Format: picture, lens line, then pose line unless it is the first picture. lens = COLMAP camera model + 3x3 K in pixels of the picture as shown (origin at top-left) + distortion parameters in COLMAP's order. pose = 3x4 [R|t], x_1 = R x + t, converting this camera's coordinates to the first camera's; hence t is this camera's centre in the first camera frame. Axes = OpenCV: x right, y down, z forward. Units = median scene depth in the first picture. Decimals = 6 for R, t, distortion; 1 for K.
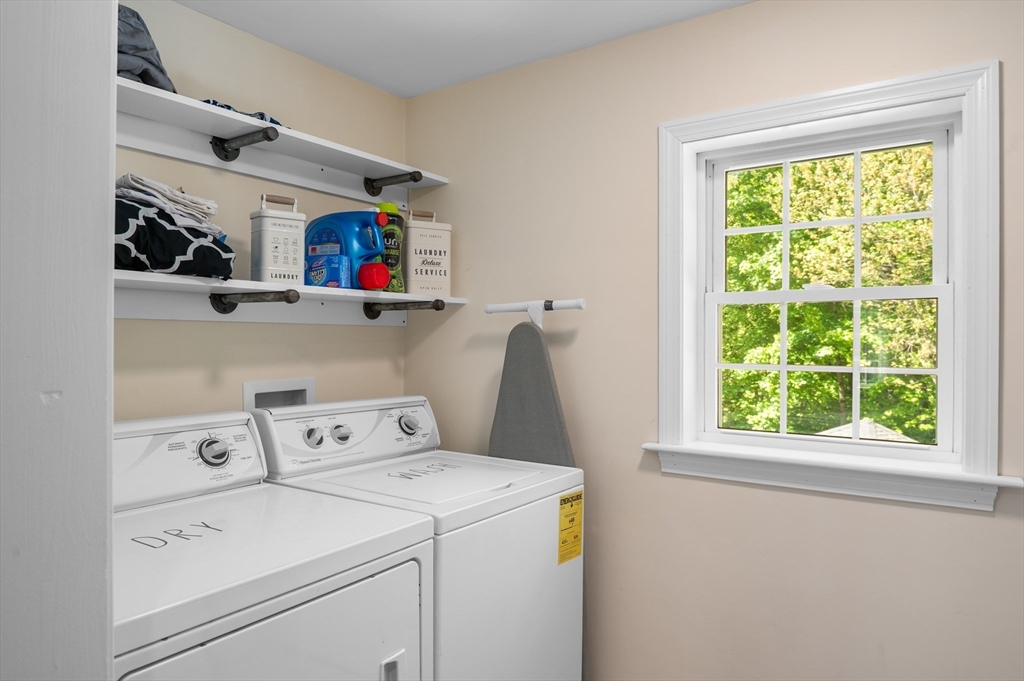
lens RADIAL K [[664.9, 0, 513.5], [0, 664.9, 343.4], [0, 0, 1]] dist [-0.002341, 0.000180]
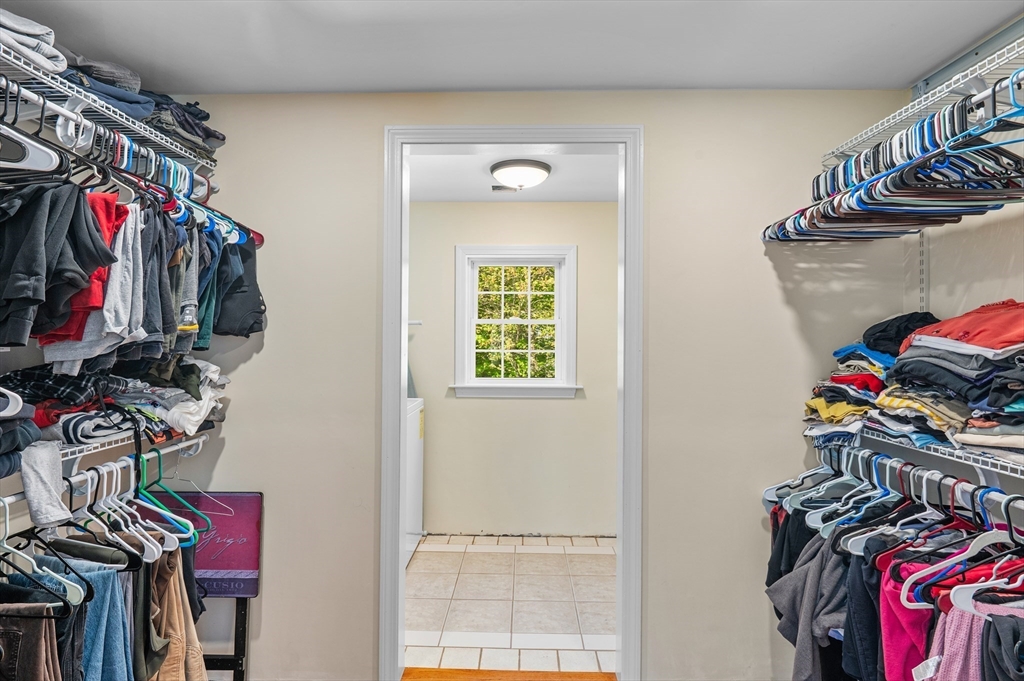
lens RADIAL K [[560.7, 0, 511.6], [0, 560.7, 338.0], [0, 0, 1]] dist [-0.000129, 0.000000]
pose [[0.840334, 0.001582, 0.542067, -0.663229], [0.001382, 0.999986, -0.005061, 0.001338], [-0.542068, 0.005002, 0.840320, -0.723808]]
